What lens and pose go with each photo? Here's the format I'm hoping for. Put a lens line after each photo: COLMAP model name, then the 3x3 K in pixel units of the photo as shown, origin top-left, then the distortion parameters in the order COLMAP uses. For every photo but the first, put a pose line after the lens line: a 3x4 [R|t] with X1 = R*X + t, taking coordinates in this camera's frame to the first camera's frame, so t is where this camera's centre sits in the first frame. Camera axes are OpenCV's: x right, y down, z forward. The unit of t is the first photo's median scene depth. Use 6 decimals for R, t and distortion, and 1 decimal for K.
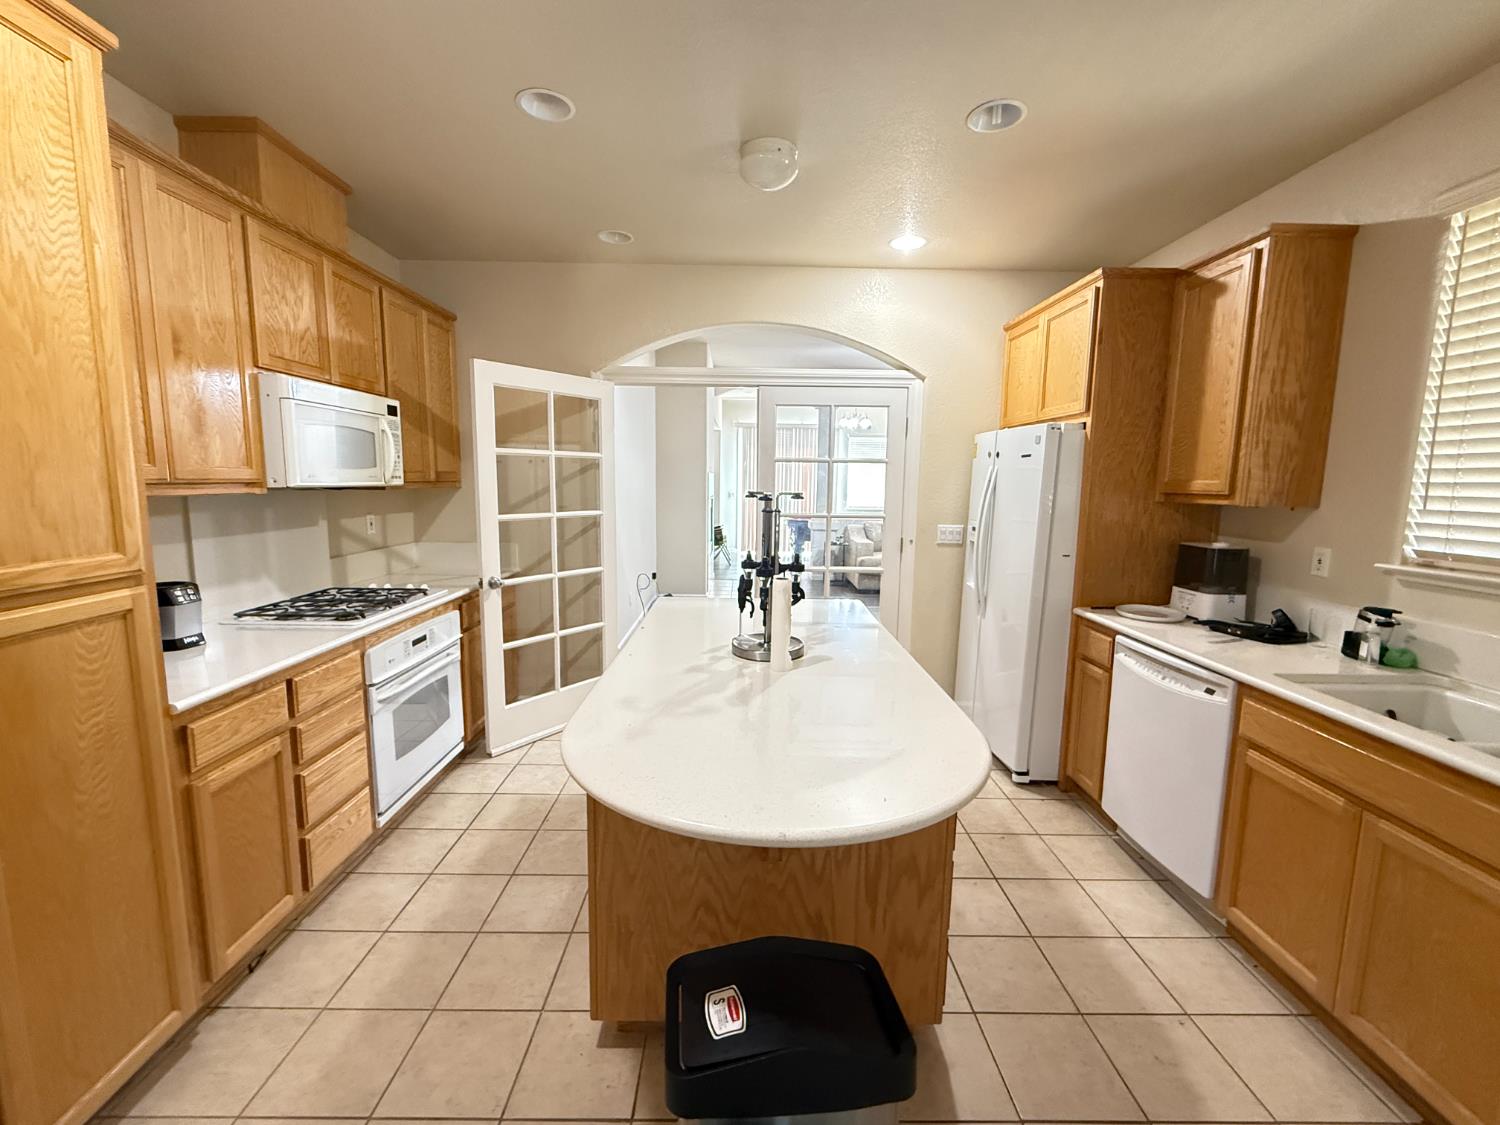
lens RADIAL K [[632.1, 0, 750.0], [0, 632.1, 562.5], [0, 0, 1]] dist [-0.000160, -0.000331]
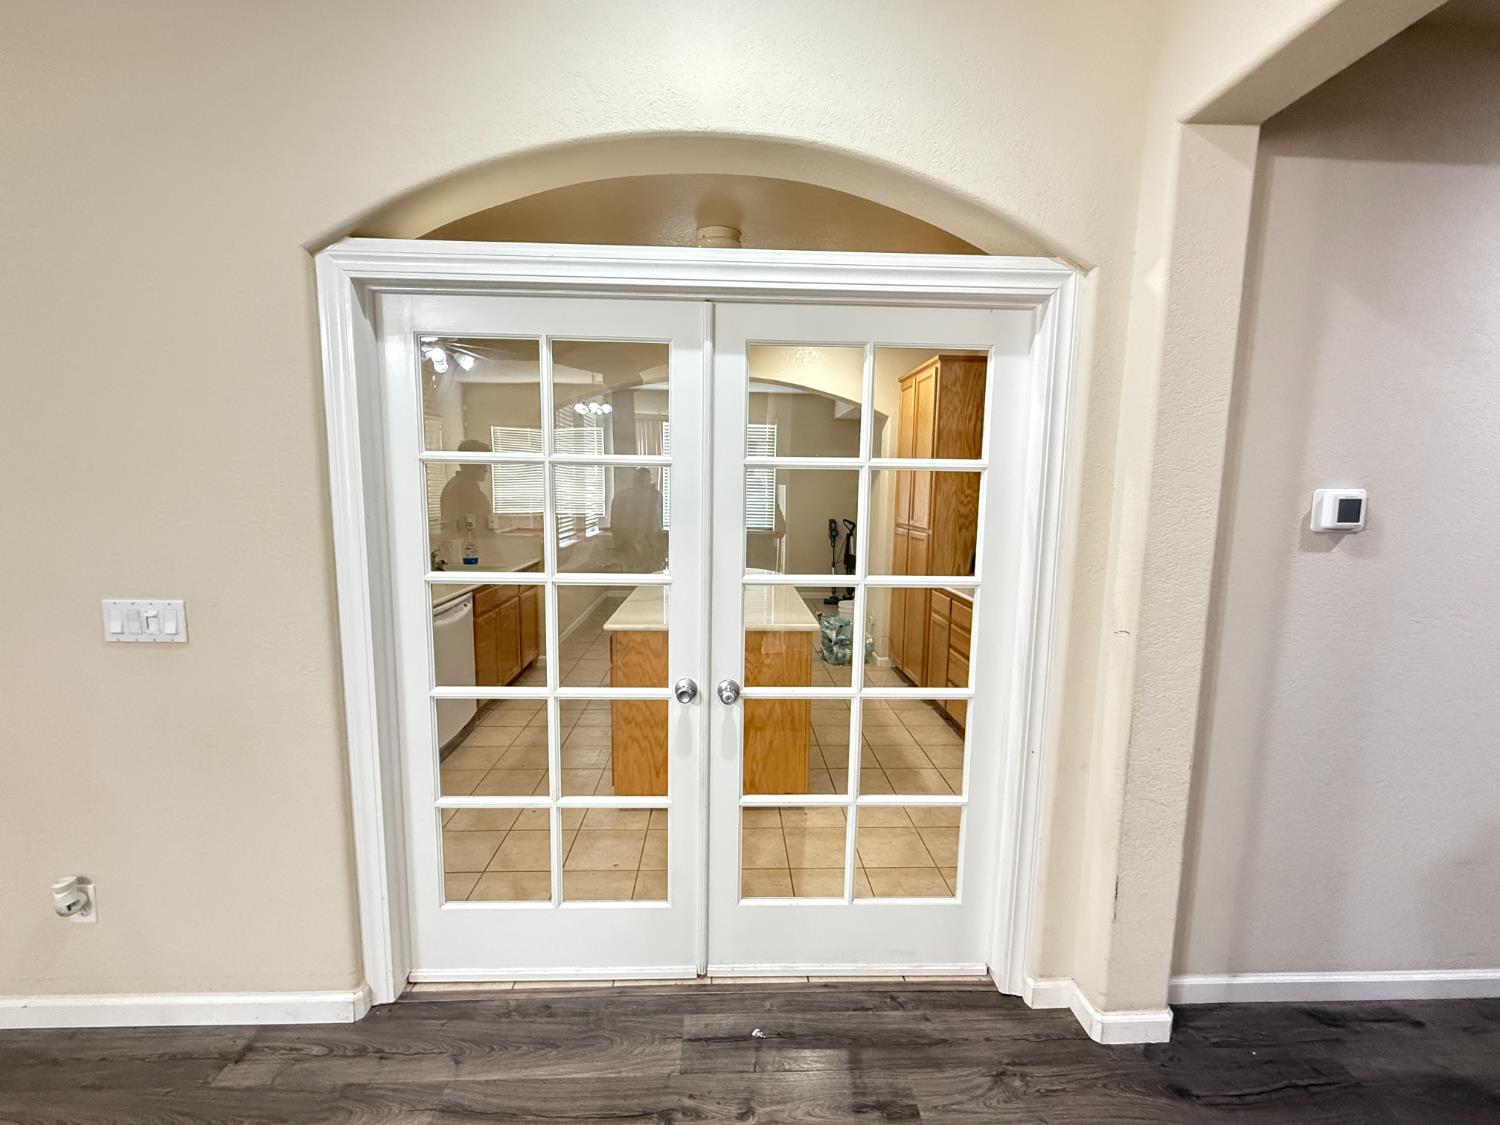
lens RADIAL K [[632.1, 0, 750.0], [0, 632.1, 562.5], [0, 0, 1]] dist [-0.000160, -0.000331]
pose [[-0.999095, -0.024194, -0.034983, -0.006825], [-0.032172, 0.967848, 0.249469, -0.326513], [0.027822, 0.250369, -0.967751, 2.315564]]
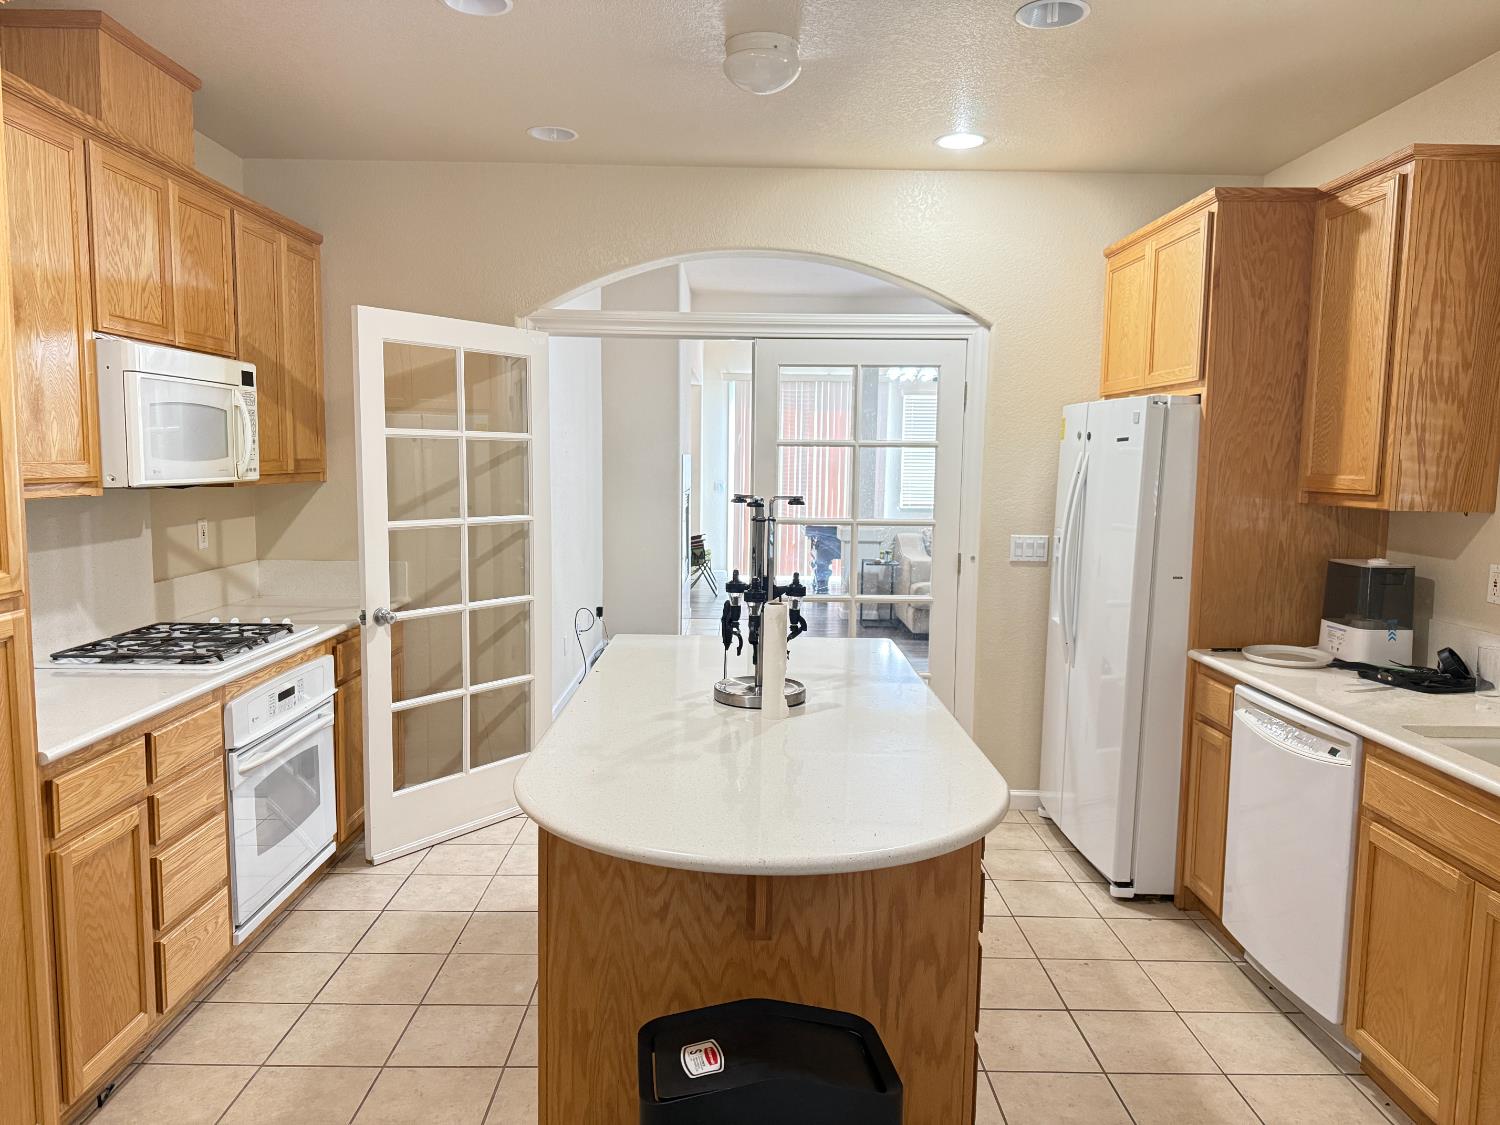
lens RADIAL K [[1074.0, 0, 750.0], [0, 1074.0, 562.5], [0, 0, 1]] dist [0.068404, -0.065725]
pose [[0.999998, -0.000785, -0.001548, 0.015752], [0.000737, 0.999523, -0.030879, 0.011888], [0.001571, 0.030878, 0.999522, -0.287293]]
